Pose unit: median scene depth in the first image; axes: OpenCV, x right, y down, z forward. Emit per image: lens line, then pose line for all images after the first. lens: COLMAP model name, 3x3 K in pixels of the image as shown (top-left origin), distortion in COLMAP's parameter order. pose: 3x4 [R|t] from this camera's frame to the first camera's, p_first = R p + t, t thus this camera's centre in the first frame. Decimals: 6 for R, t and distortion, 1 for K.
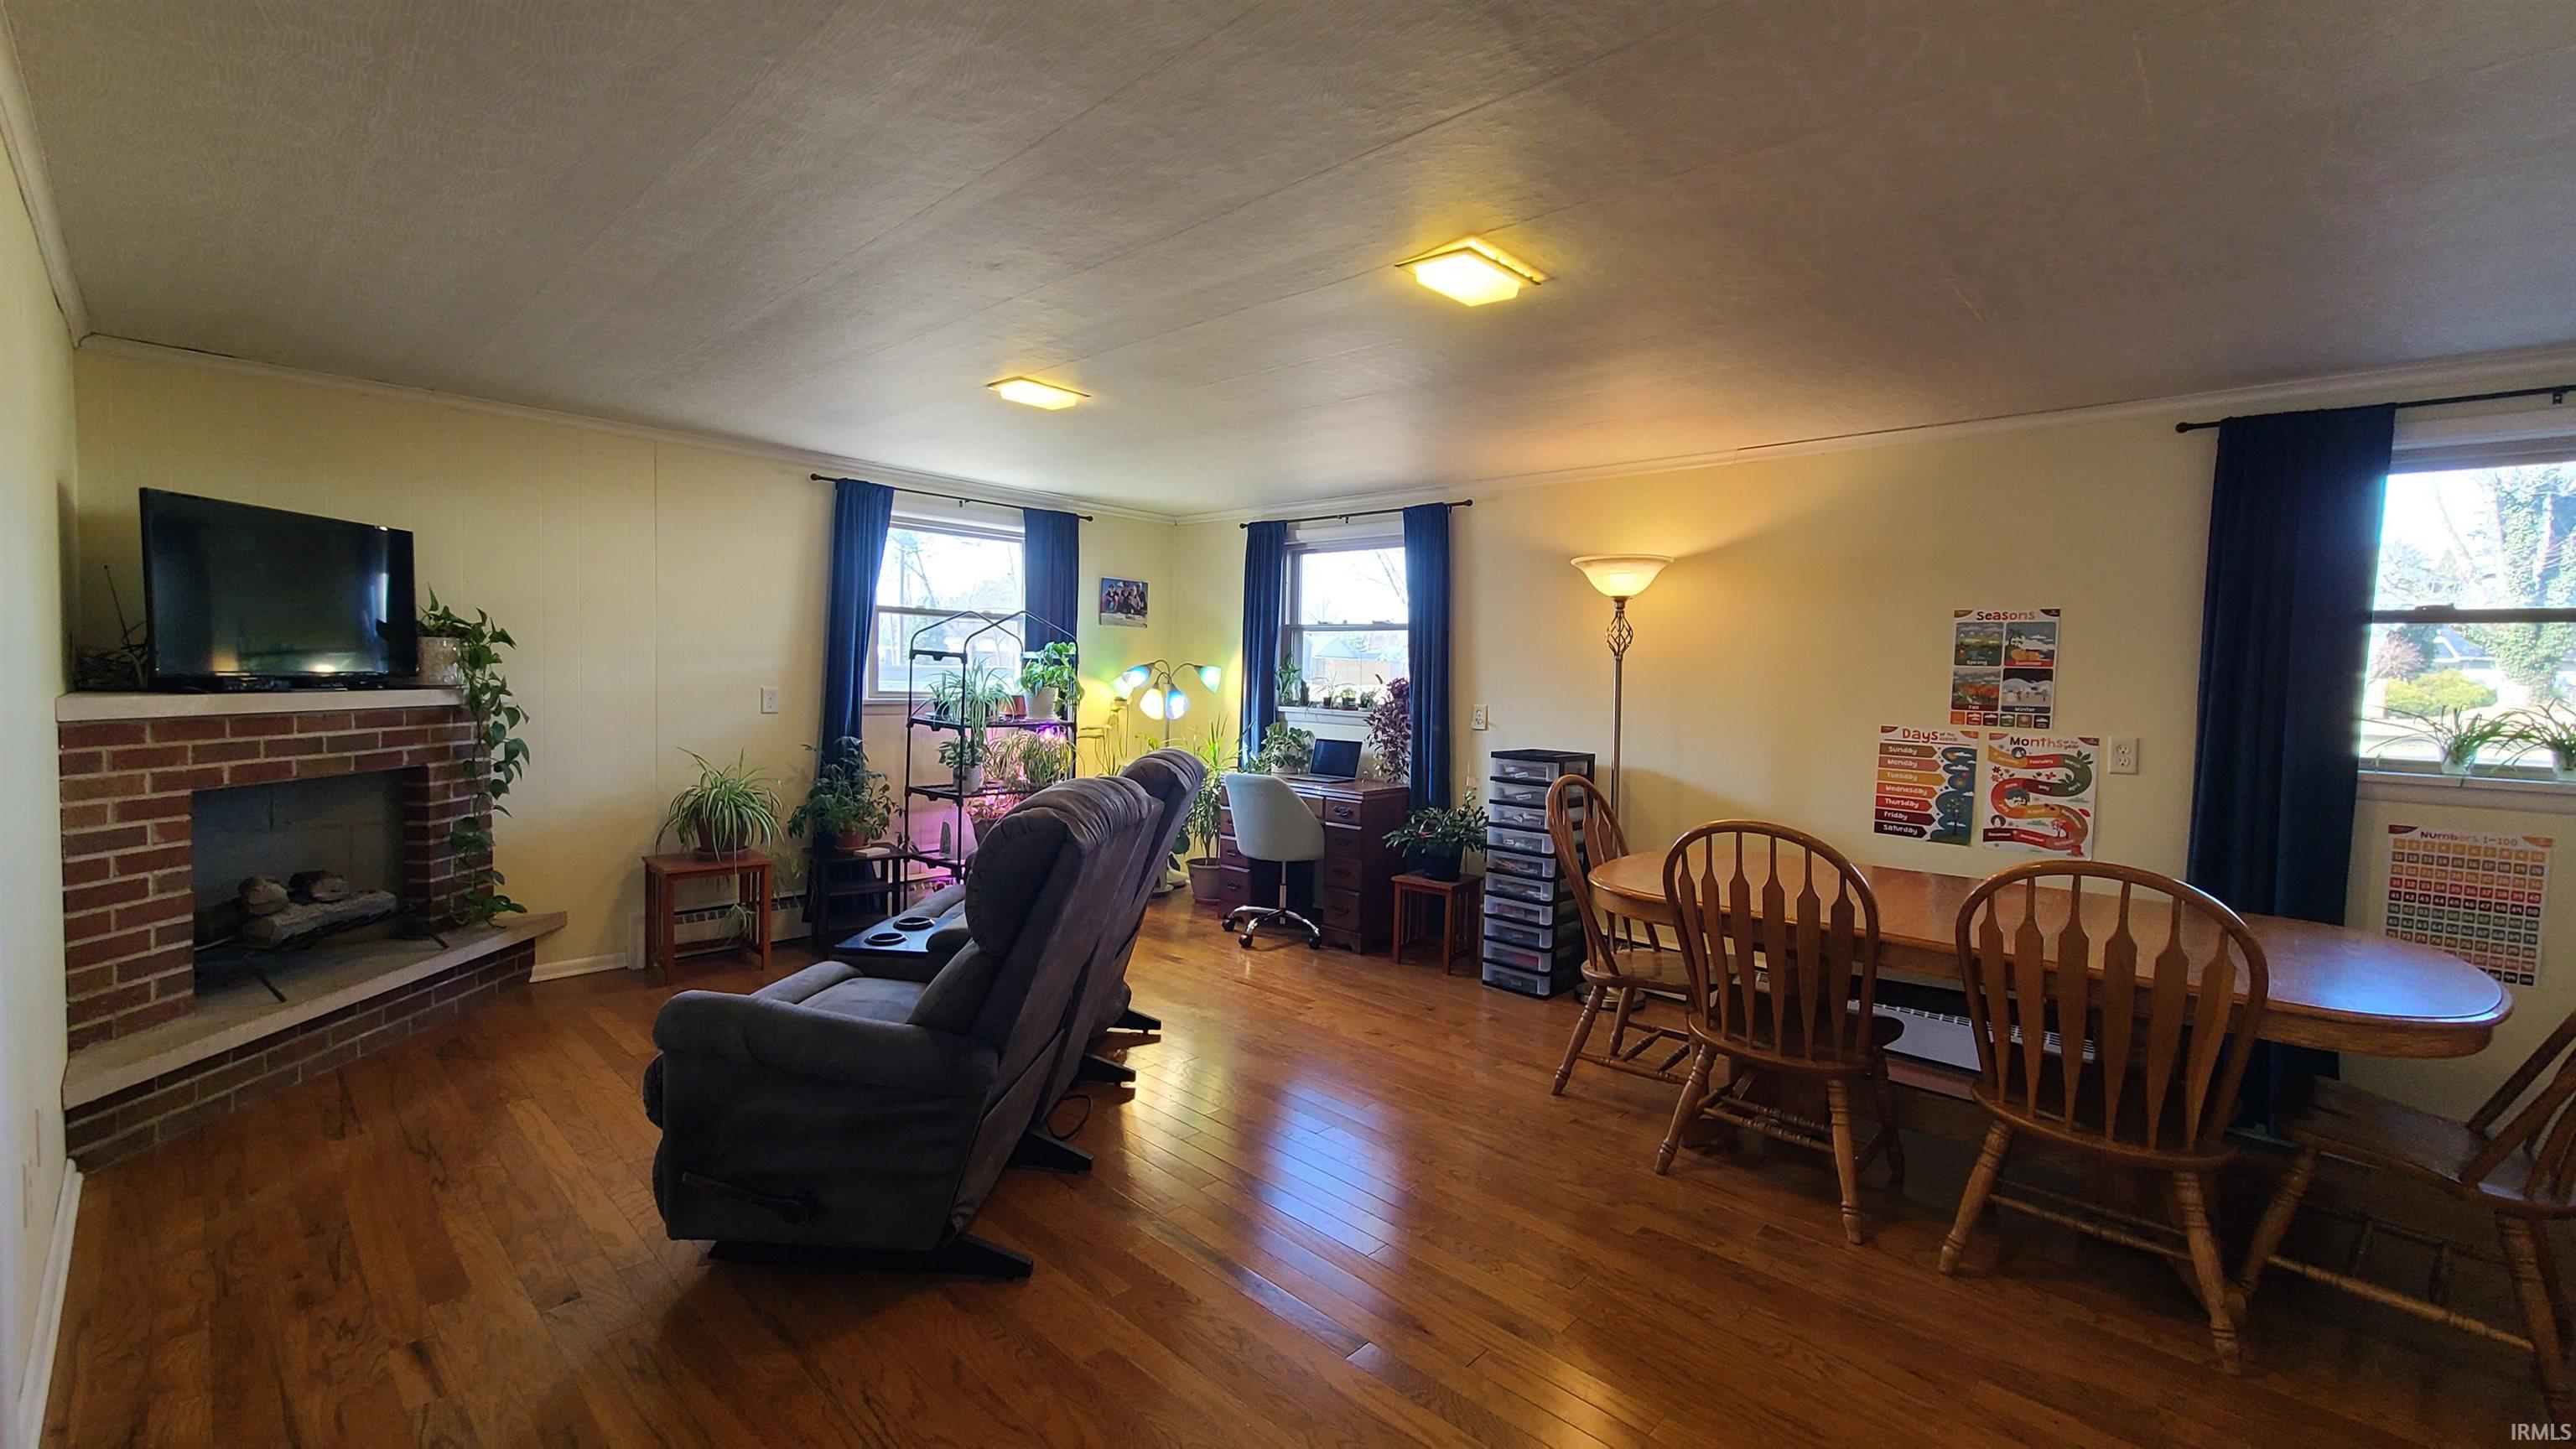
lens RADIAL K [[1051.5, 0, 1292.4], [0, 1051.5, 723.4], [0, 0, 1]] dist [-0.002152, -0.001093]
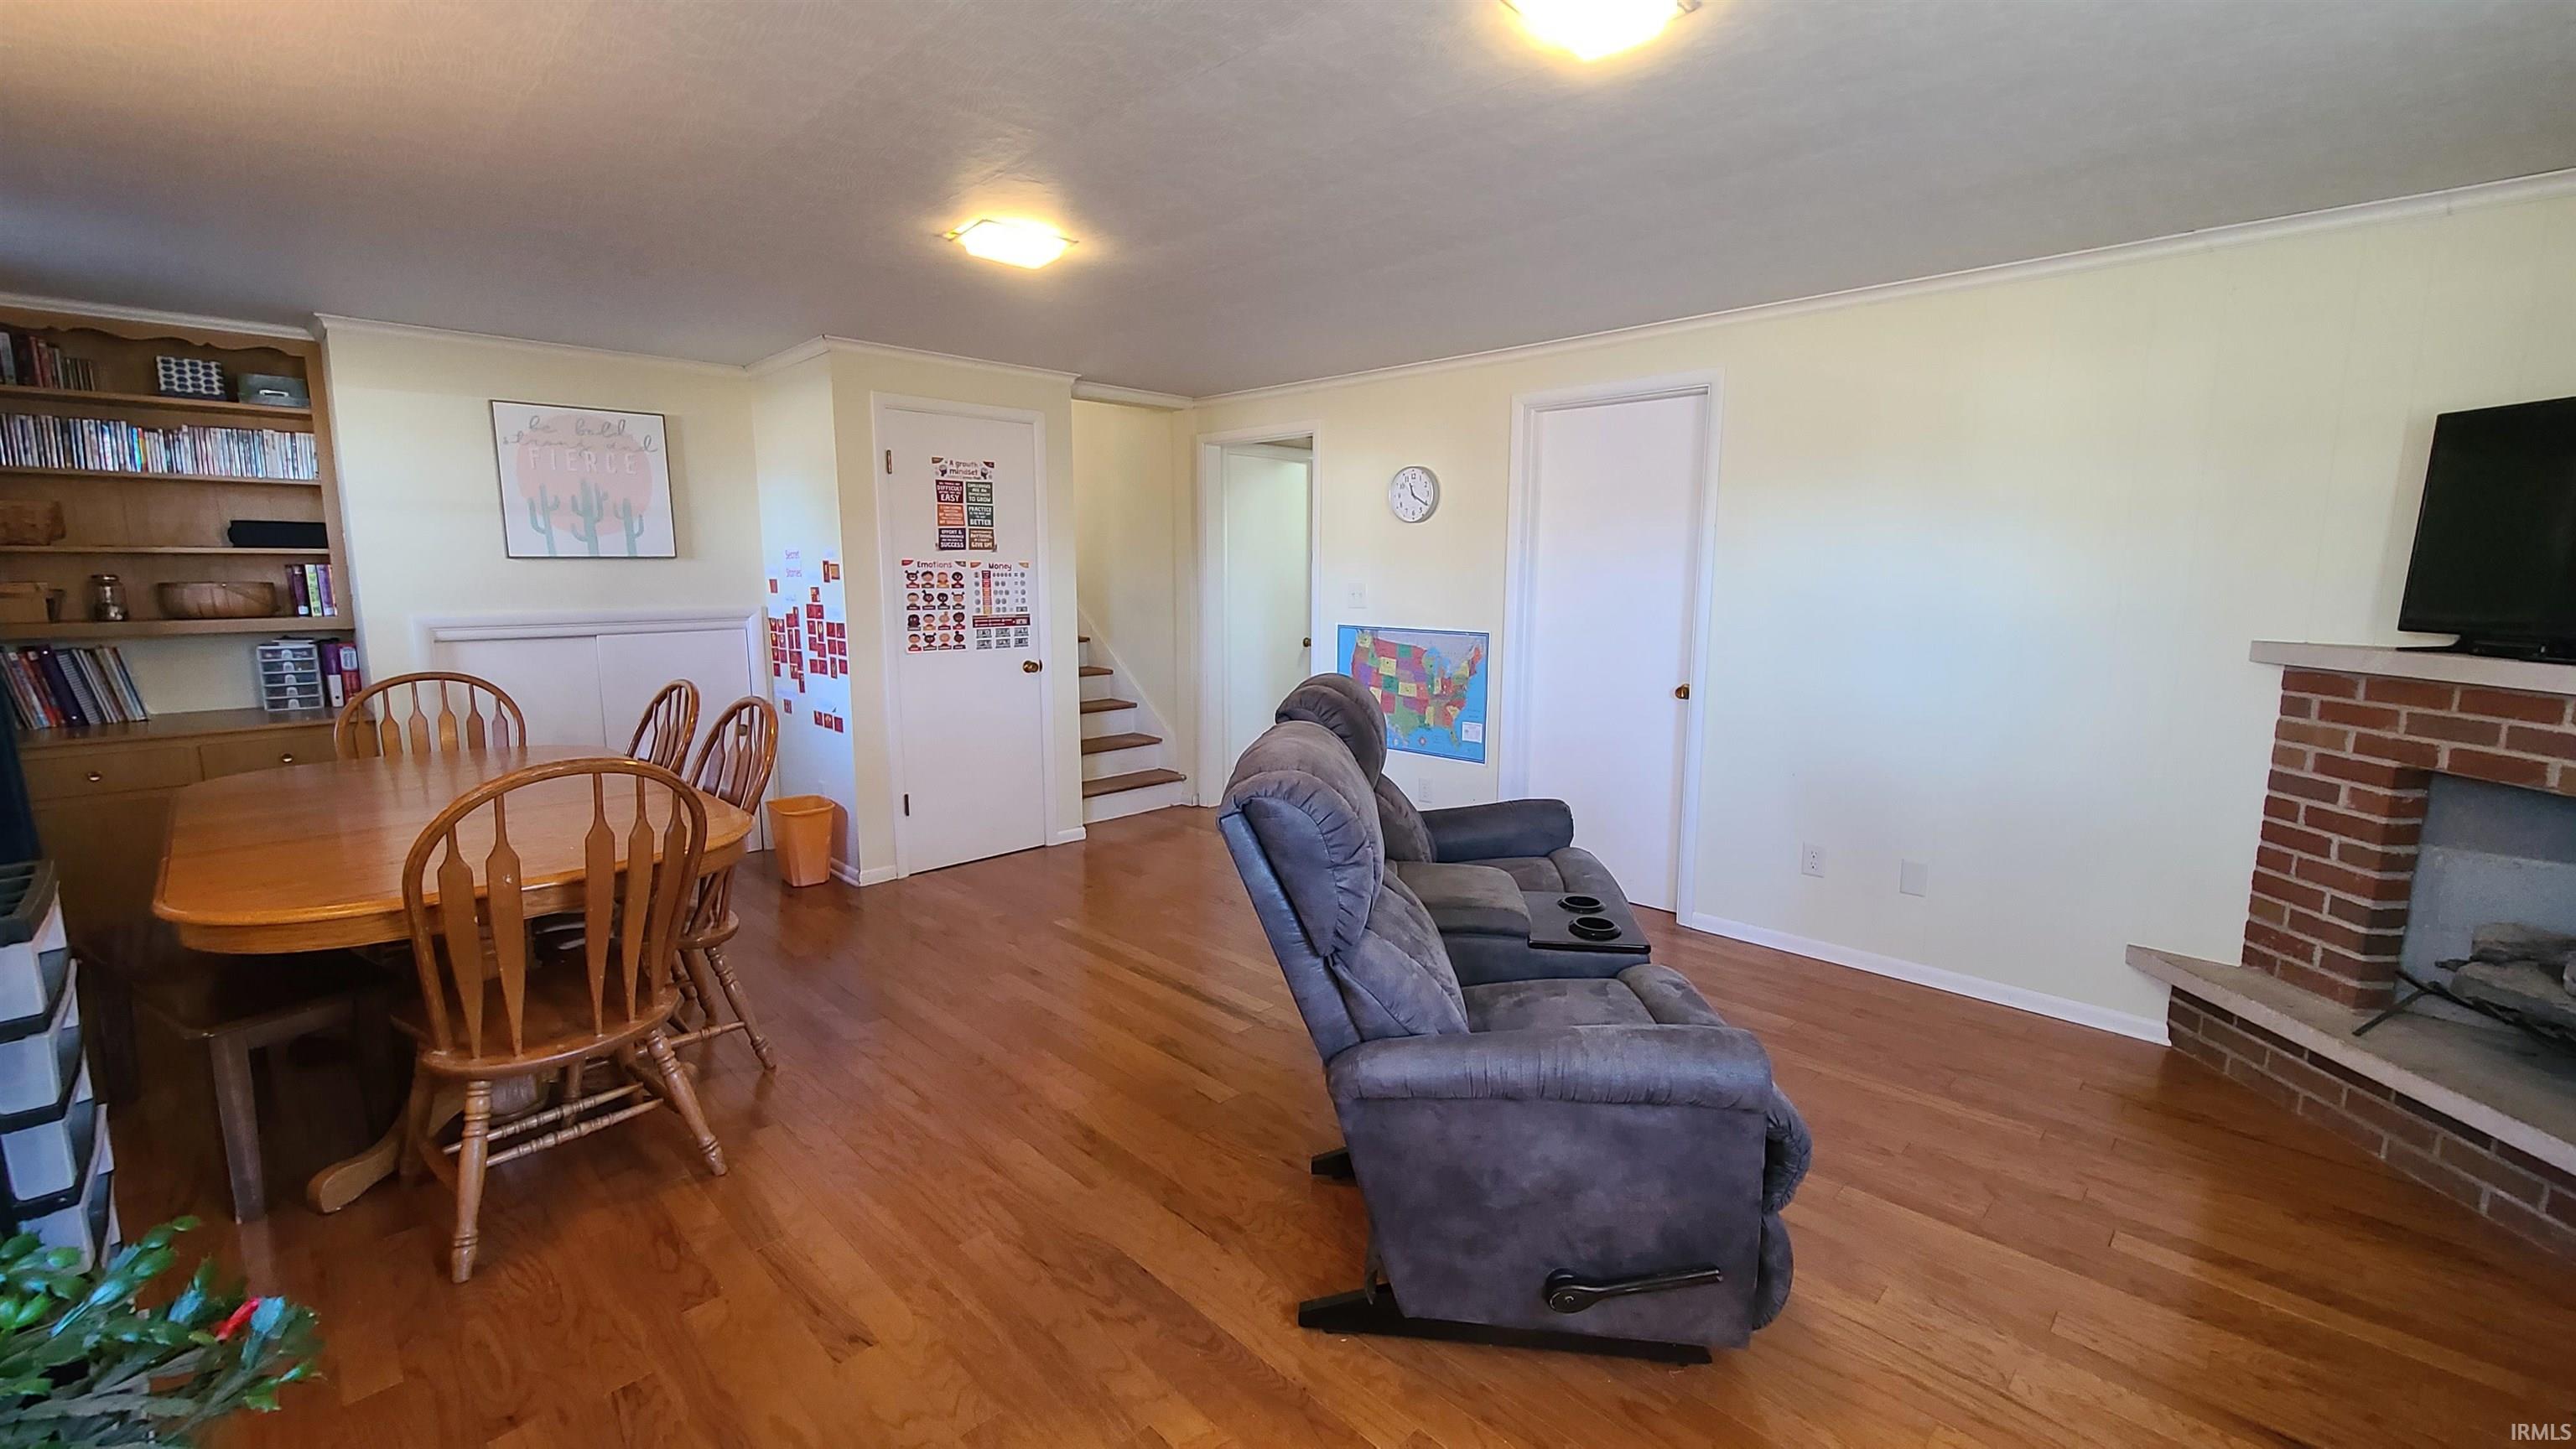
lens RADIAL K [[1051.5, 0, 1279.1], [0, 1051.5, 731.5], [0, 0, 1]] dist [-0.002152, -0.001093]
pose [[-0.999950, -0.005516, 0.008295, -0.147749], [-0.003681, 0.978362, 0.206870, -0.142484], [-0.009256, 0.206829, -0.978333, 1.935318]]
